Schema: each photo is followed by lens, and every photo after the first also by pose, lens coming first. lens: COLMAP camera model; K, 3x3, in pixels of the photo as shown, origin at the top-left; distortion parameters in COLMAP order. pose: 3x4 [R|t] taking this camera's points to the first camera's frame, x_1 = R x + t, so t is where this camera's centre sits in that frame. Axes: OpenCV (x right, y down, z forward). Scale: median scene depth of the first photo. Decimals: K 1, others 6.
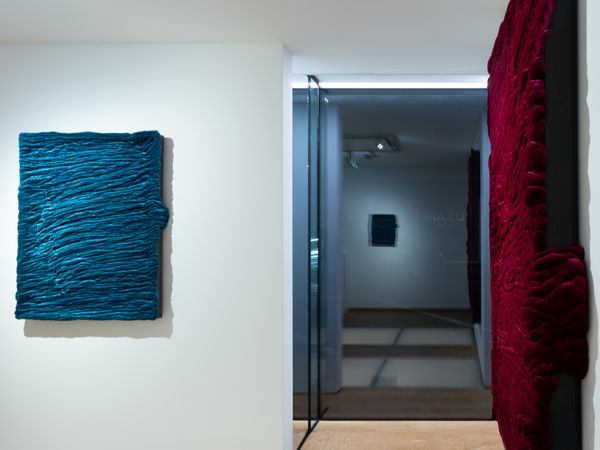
lens RADIAL K [[497.4, 0, 300.2], [0, 497.4, 226.1], [0, 0, 1]] dist [-0.041647, 0.007396]
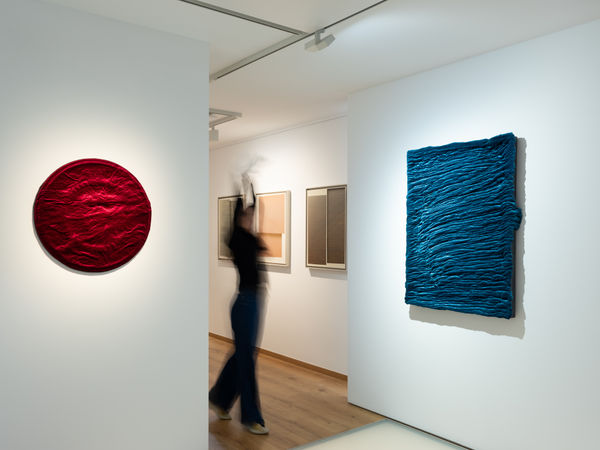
lens RADIAL K [[520.1, 0, 295.8], [0, 520.1, 235.9], [0, 0, 1]] dist [0.015496, 0.004970]
pose [[0.596134, 0.007609, -0.802849, 0.303894], [0.009813, 0.999811, 0.016762, -0.004236], [0.802825, -0.017871, 0.595947, 0.008673]]
